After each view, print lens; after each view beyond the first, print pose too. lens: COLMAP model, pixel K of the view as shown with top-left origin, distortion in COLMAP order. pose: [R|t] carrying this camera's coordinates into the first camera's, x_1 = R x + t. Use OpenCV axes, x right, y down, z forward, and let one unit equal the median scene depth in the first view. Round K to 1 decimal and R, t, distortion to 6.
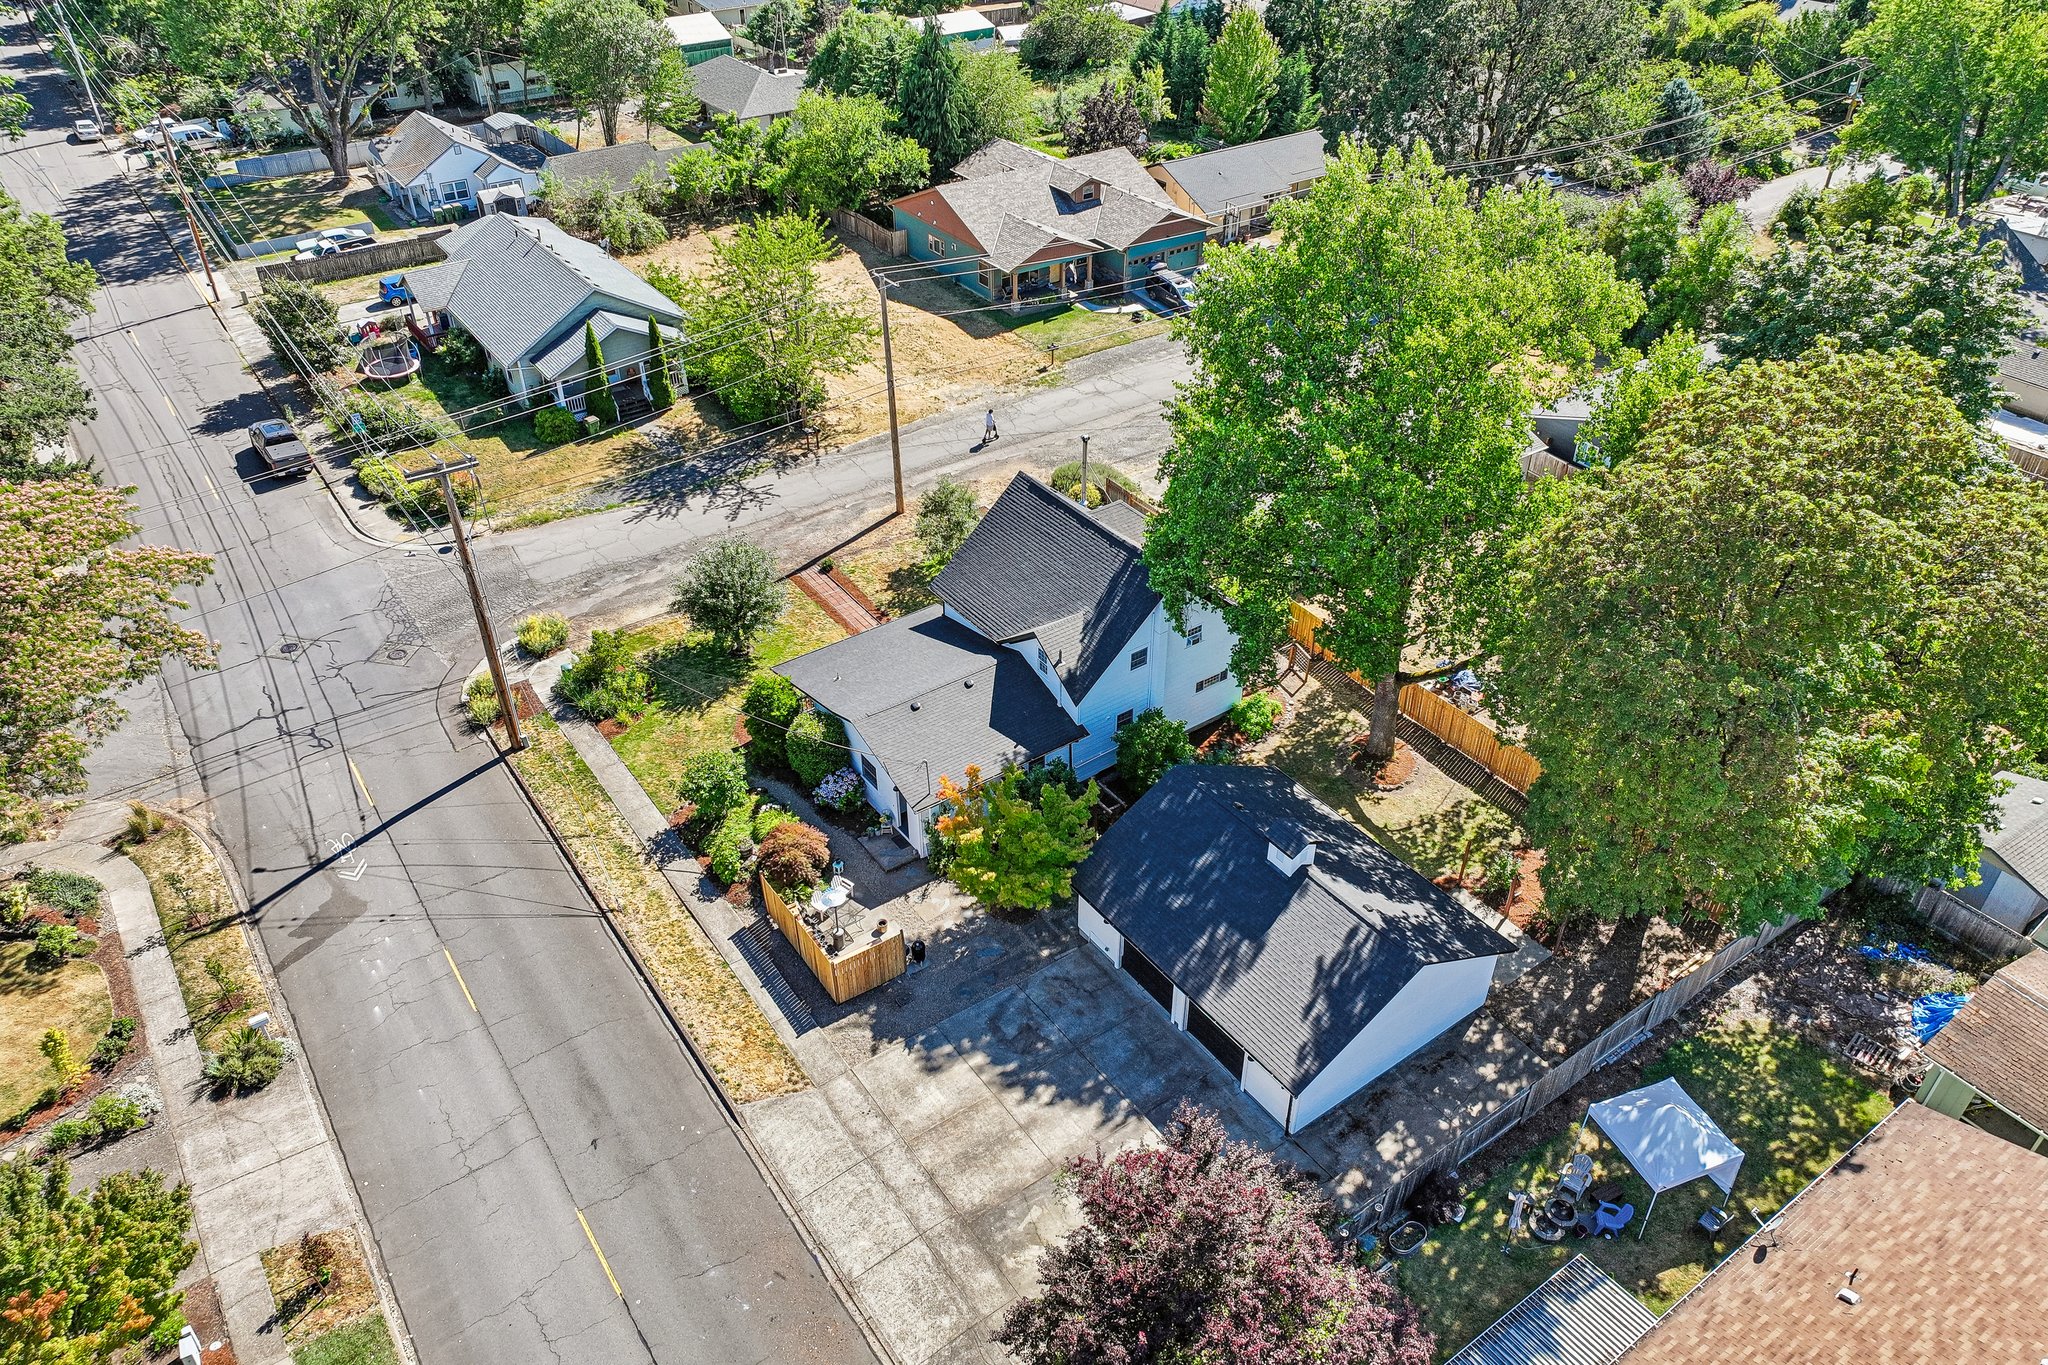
lens RADIAL K [[1444.9, 0, 1027.2], [0, 1444.9, 676.5], [0, 0, 1]] dist [-0.004730, 0.021778]
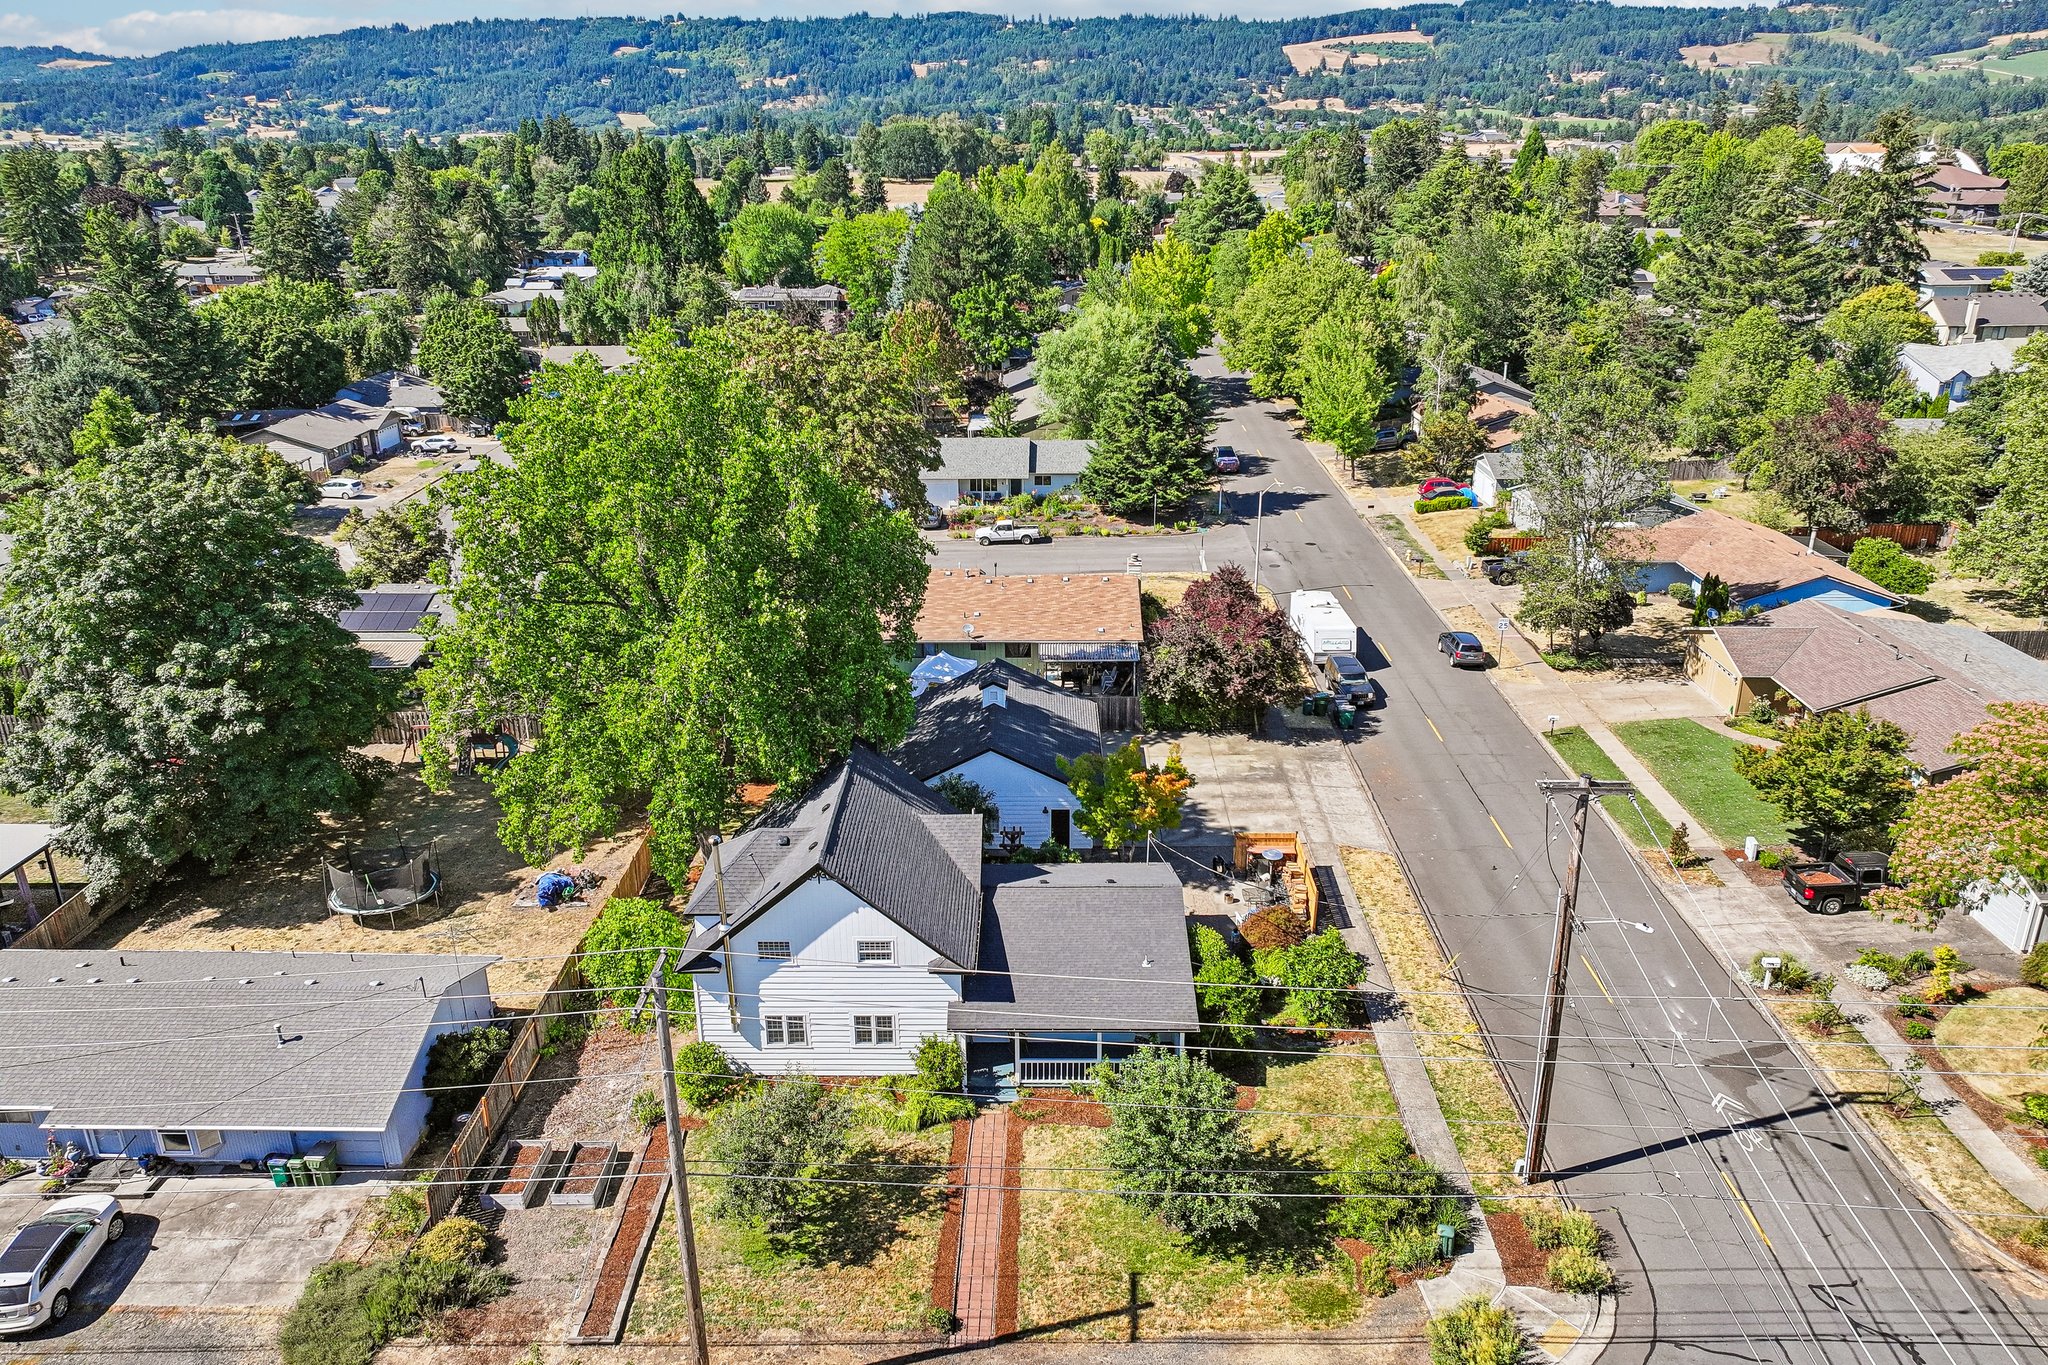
lens RADIAL K [[1444.9, 0, 1031.2], [0, 1444.9, 686.9], [0, 0, 1]] dist [-0.004730, 0.021778]
pose [[-0.808569, -0.207456, 0.550617, -0.496013], [0.349913, 0.582798, 0.733421, -0.718112], [-0.473051, 0.785690, -0.398641, 1.204902]]
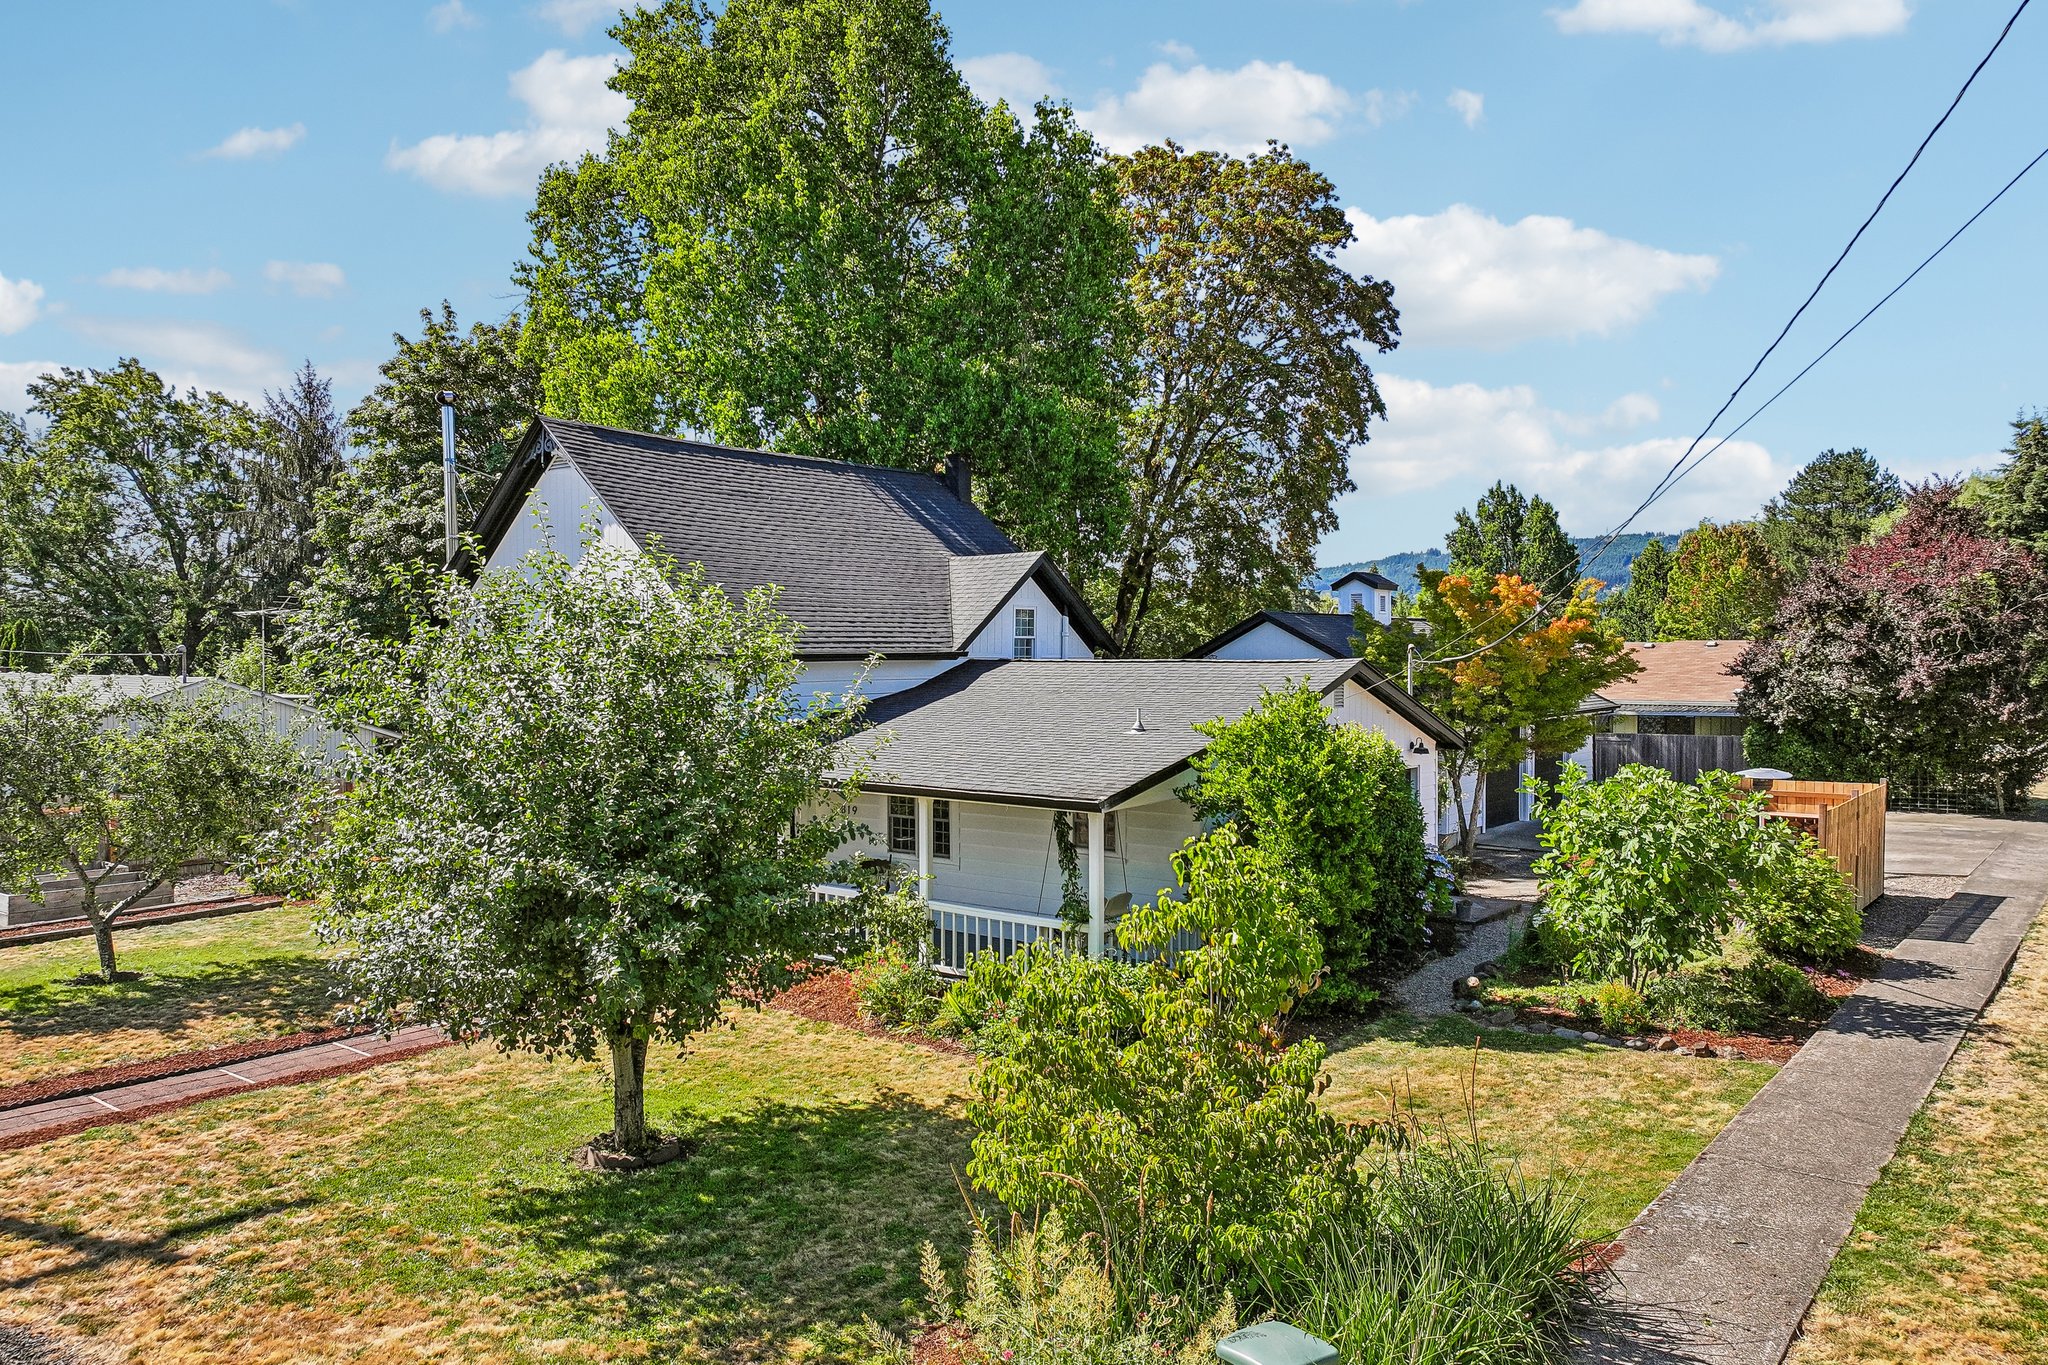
lens RADIAL K [[1444.9, 0, 1026.3], [0, 1444.9, 683.9], [0, 0, 1]] dist [-0.004730, 0.021778]
pose [[-0.278965, -0.022083, 0.960047, -0.435819], [0.565407, 0.804302, 0.182794, -0.080560], [-0.776204, 0.593810, -0.211887, 1.051969]]
